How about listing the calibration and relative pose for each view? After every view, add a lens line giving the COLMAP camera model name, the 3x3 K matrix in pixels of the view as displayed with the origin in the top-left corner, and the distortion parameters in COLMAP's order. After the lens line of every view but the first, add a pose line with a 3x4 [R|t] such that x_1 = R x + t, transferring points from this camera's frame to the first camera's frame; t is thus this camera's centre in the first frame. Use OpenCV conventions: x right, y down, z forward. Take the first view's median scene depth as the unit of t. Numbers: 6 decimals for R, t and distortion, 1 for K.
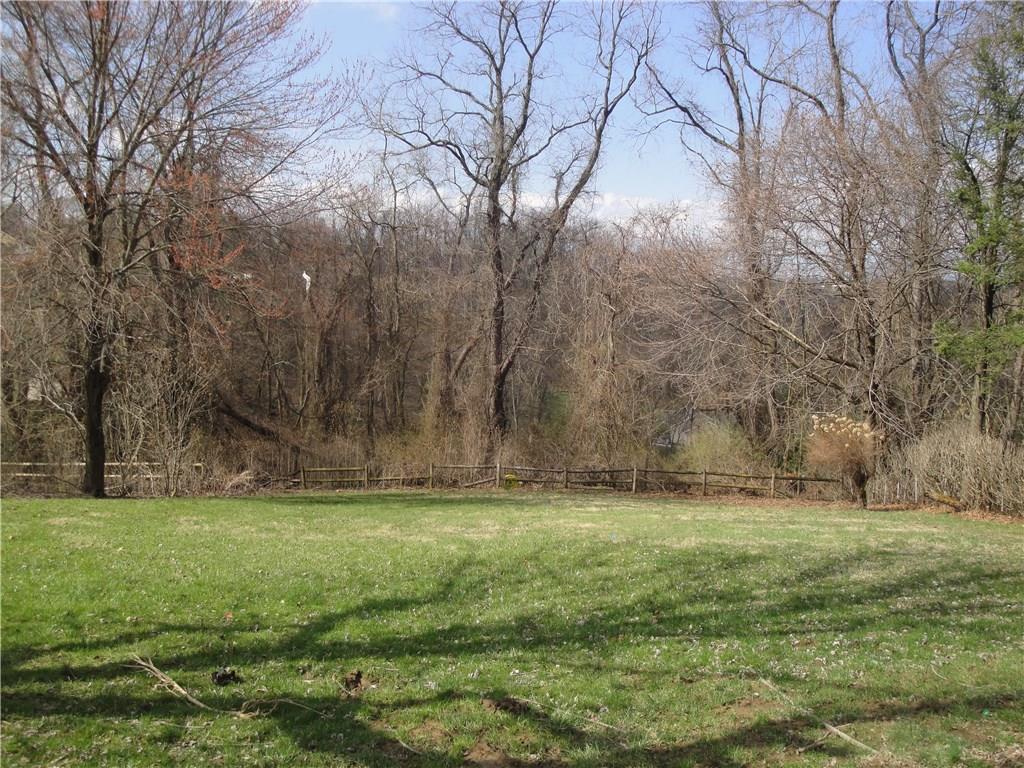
lens RADIAL K [[835.4, 0, 512.0], [0, 835.4, 384.0], [0, 0, 1]] dist [-0.179407, 0.156794]
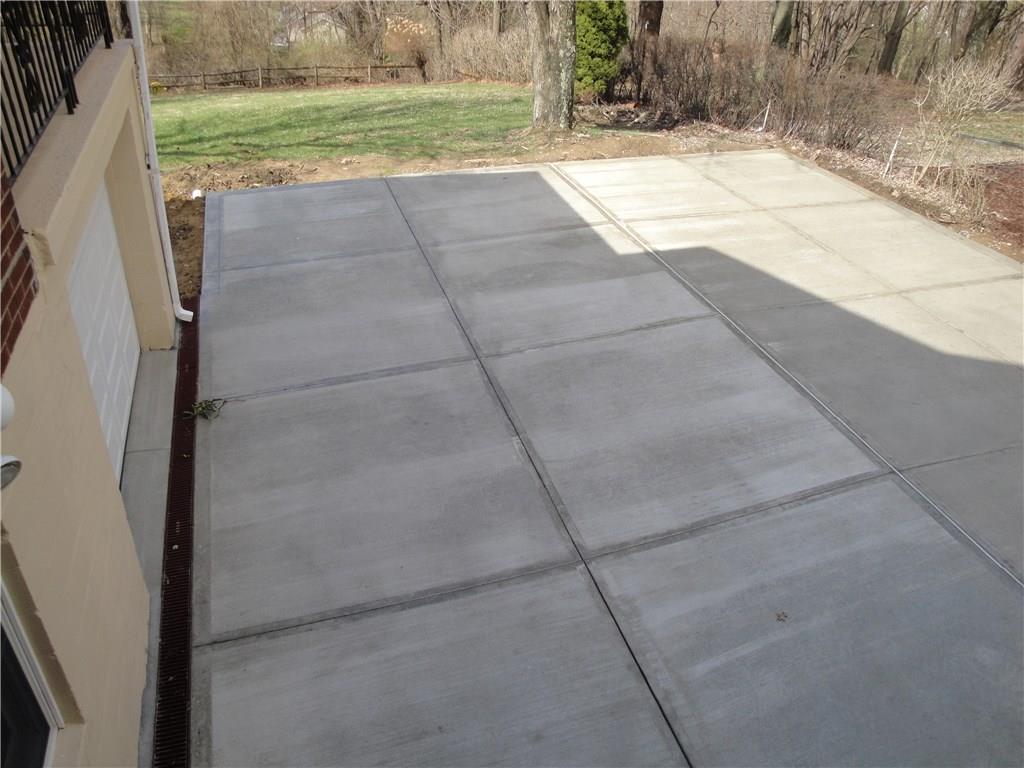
lens RADIAL K [[835.4, 0, 512.0], [0, 835.4, 384.0], [0, 0, 1]] dist [-0.179407, 0.156794]
pose [[0.904952, -0.207484, 0.371500, -0.053180], [0.014280, 0.887378, 0.460821, -0.027174], [-0.425274, -0.411716, 0.805998, -0.310332]]
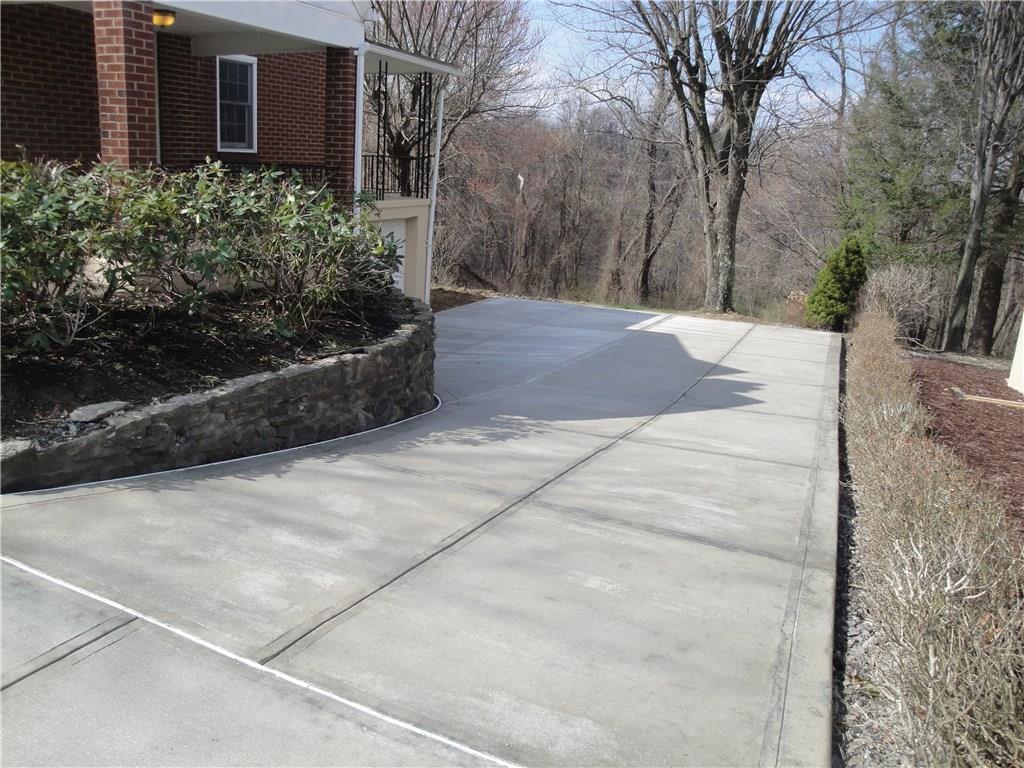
lens RADIAL K [[835.4, 0, 512.0], [0, 835.4, 384.0], [0, 0, 1]] dist [-0.179407, 0.156794]
pose [[0.968551, 0.110664, -0.222849, 0.127996], [-0.080614, 0.986904, 0.139718, 0.024204], [0.235392, -0.117360, 0.964789, -0.594901]]
